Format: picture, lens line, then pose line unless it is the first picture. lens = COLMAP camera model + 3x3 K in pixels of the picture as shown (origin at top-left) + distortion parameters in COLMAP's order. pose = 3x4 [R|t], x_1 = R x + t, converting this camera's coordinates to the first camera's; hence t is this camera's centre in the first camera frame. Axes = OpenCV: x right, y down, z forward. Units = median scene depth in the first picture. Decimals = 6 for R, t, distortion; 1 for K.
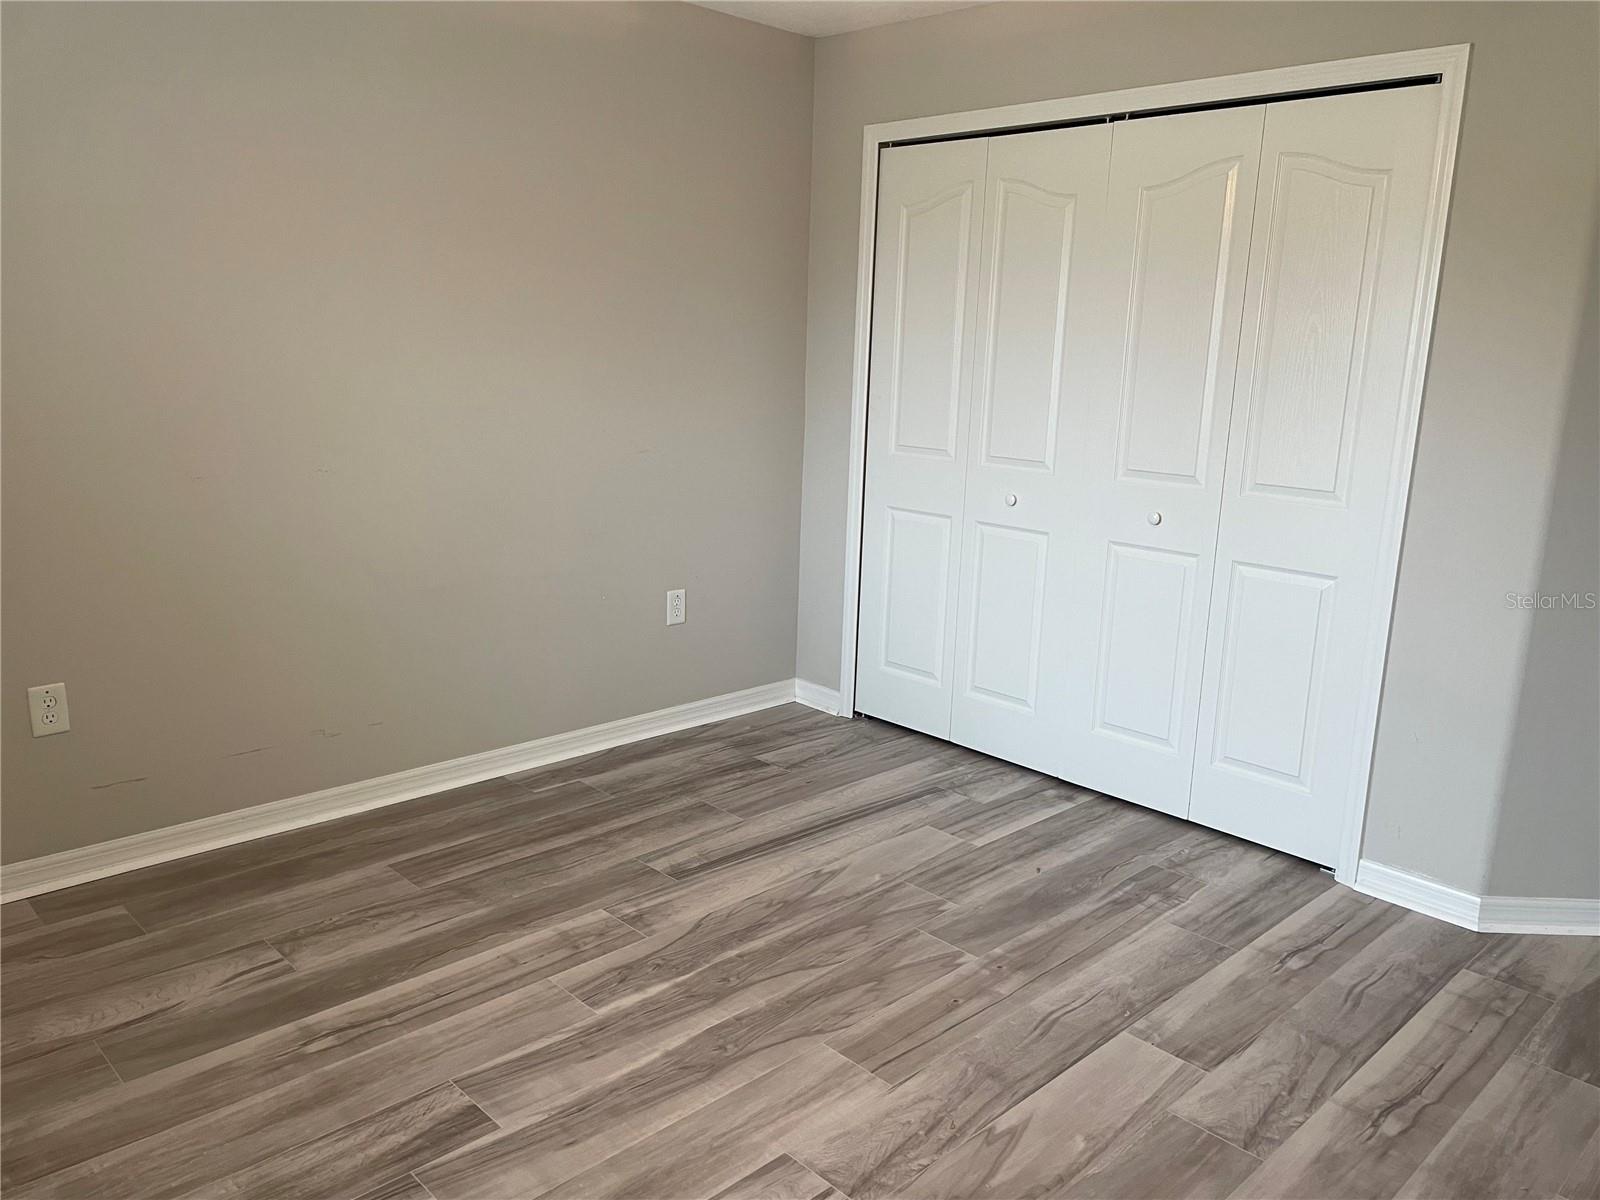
lens RADIAL K [[1213.7, 0, 814.8], [0, 1213.7, 590.6], [0, 0, 1]] dist [0.090188, -0.111167]
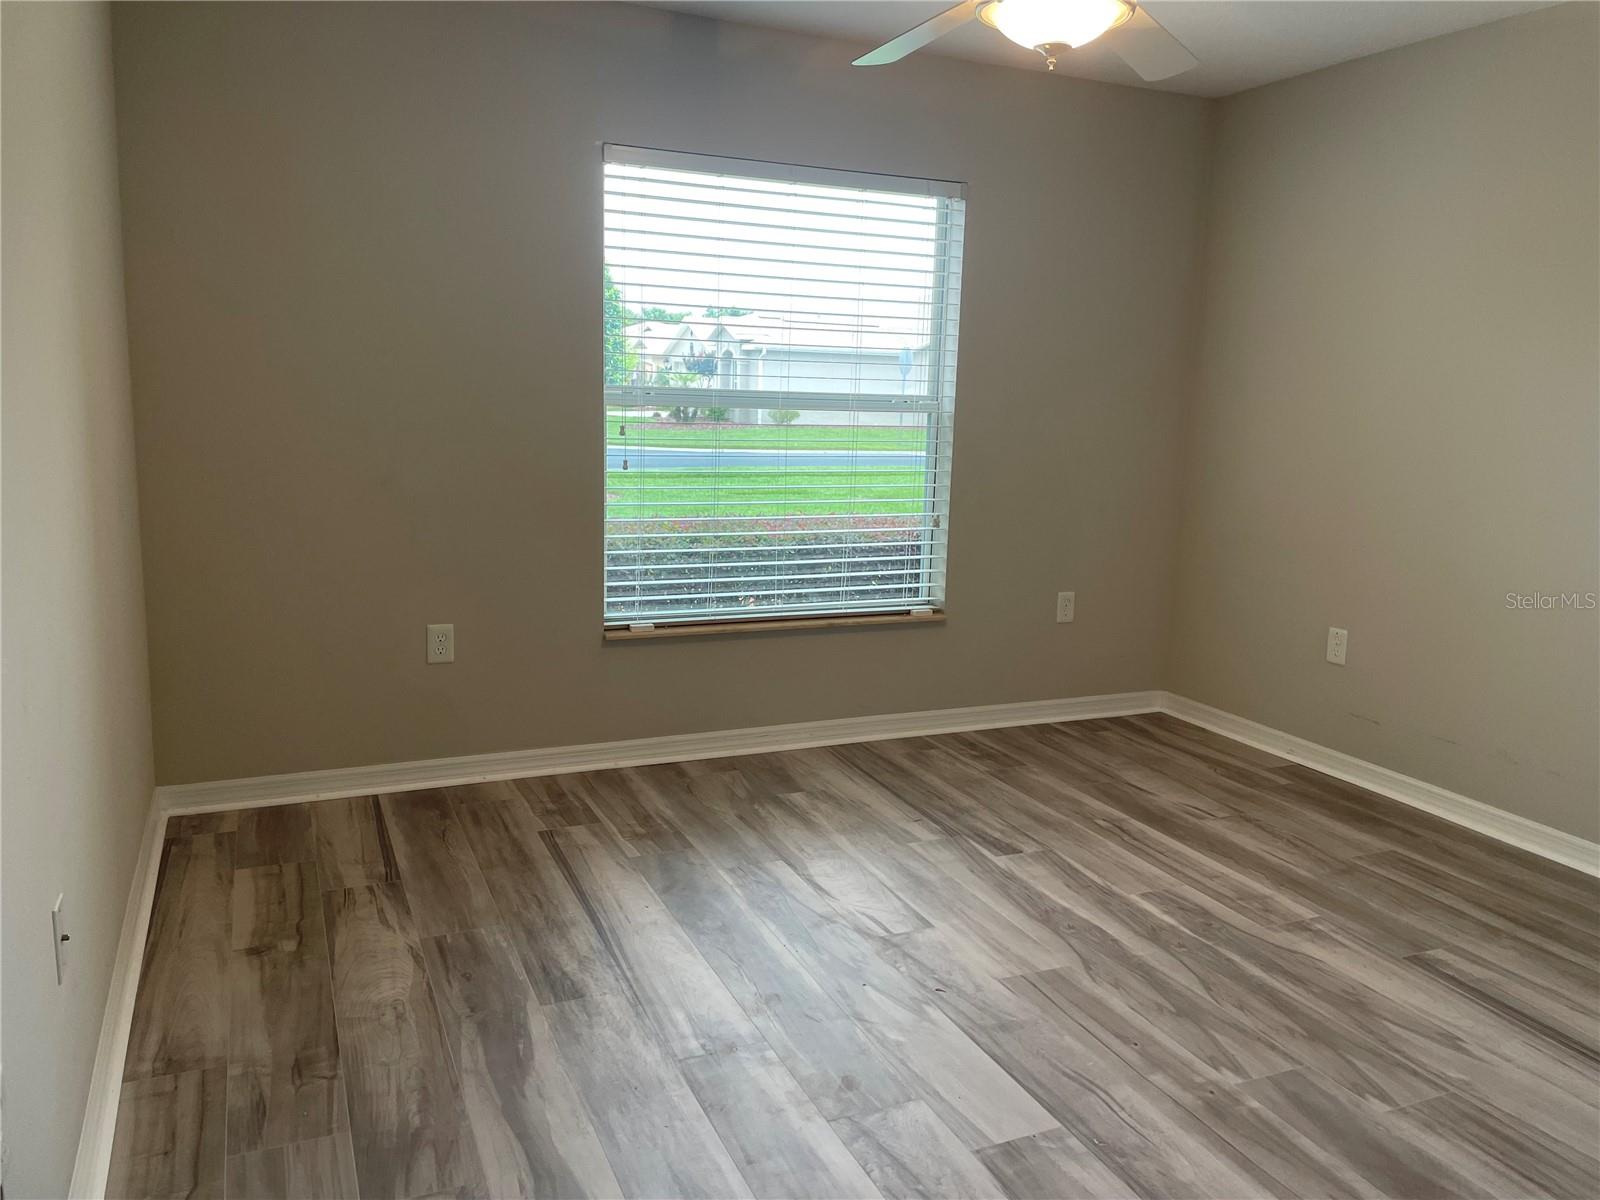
lens RADIAL K [[1213.7, 0, 813.7], [0, 1213.7, 593.4], [0, 0, 1]] dist [0.090188, -0.111167]
pose [[-0.344349, 0.116041, -0.931643, 0.957057], [-0.234914, 0.950116, 0.205169, -0.117404], [0.908977, 0.289505, -0.299912, 0.886611]]
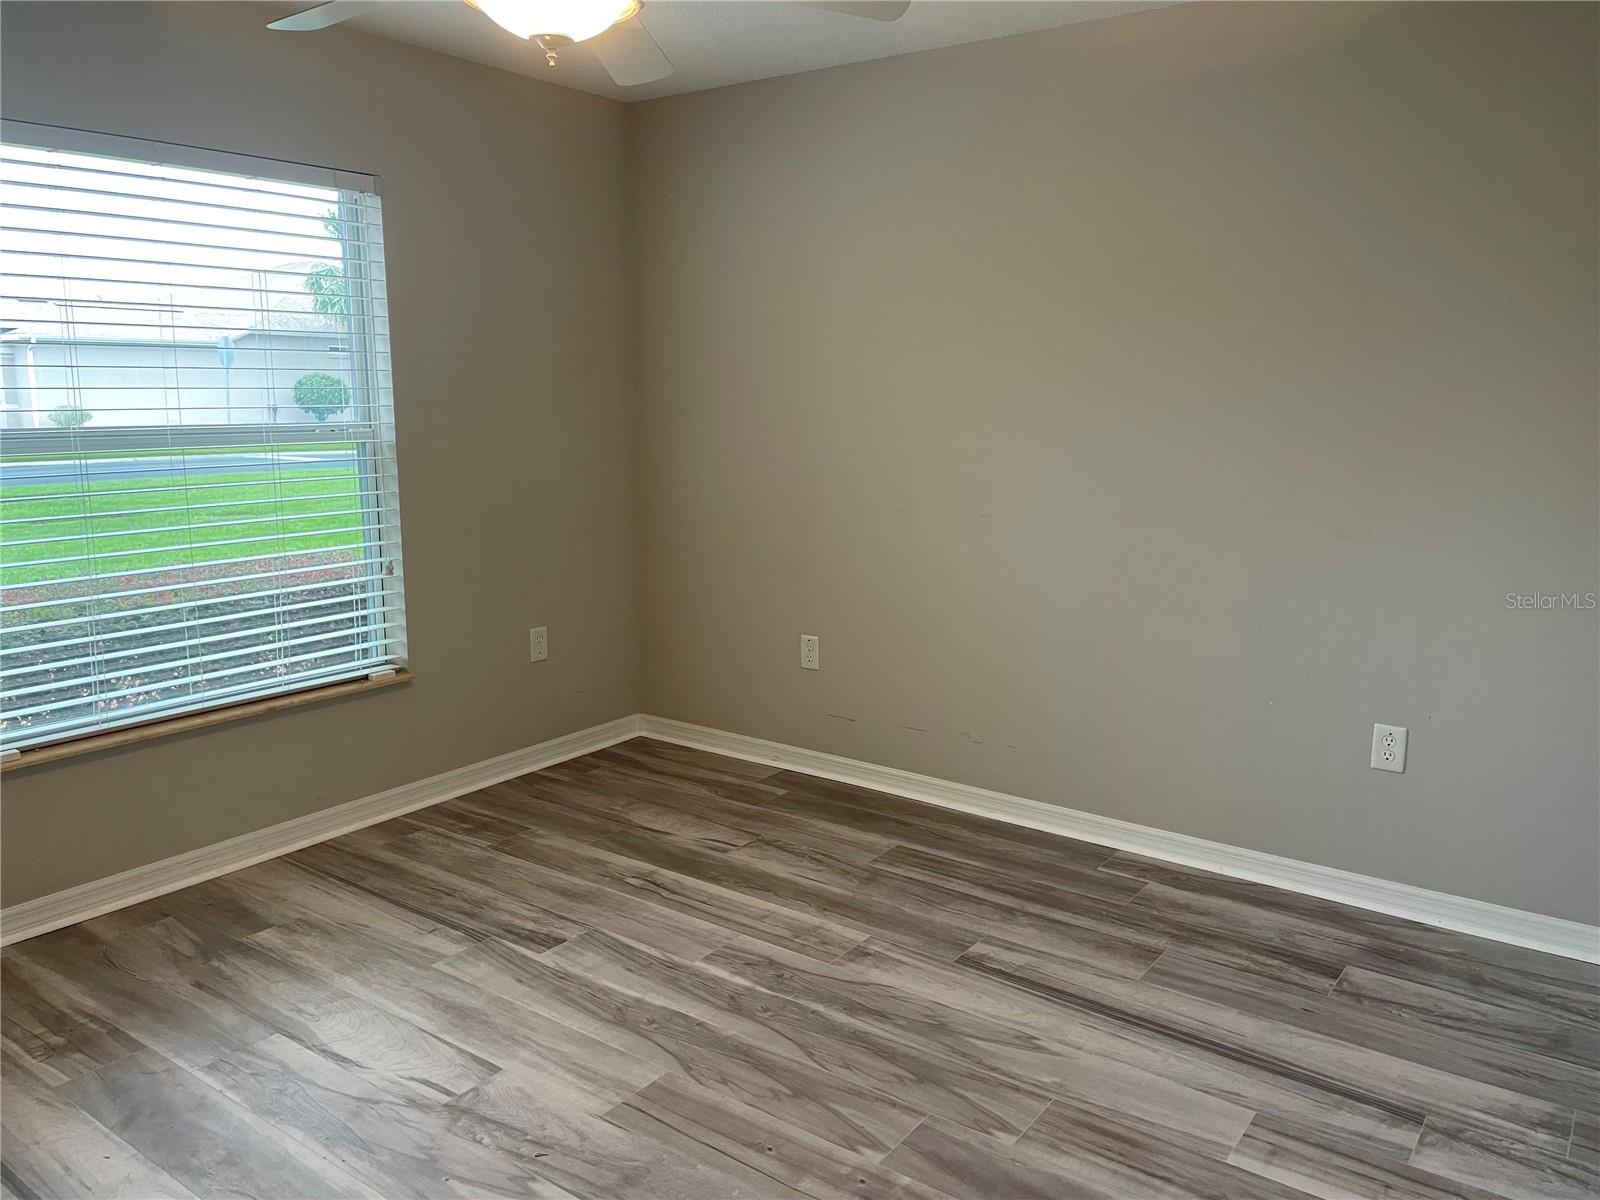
lens RADIAL K [[1213.7, 0, 810.9], [0, 1213.7, 599.5], [0, 0, 1]] dist [0.090188, -0.111167]
pose [[0.165237, 0.141577, -0.976039, 0.839315], [-0.203232, 0.973291, 0.106773, -0.127899], [0.965087, 0.180720, 0.189596, 0.734696]]
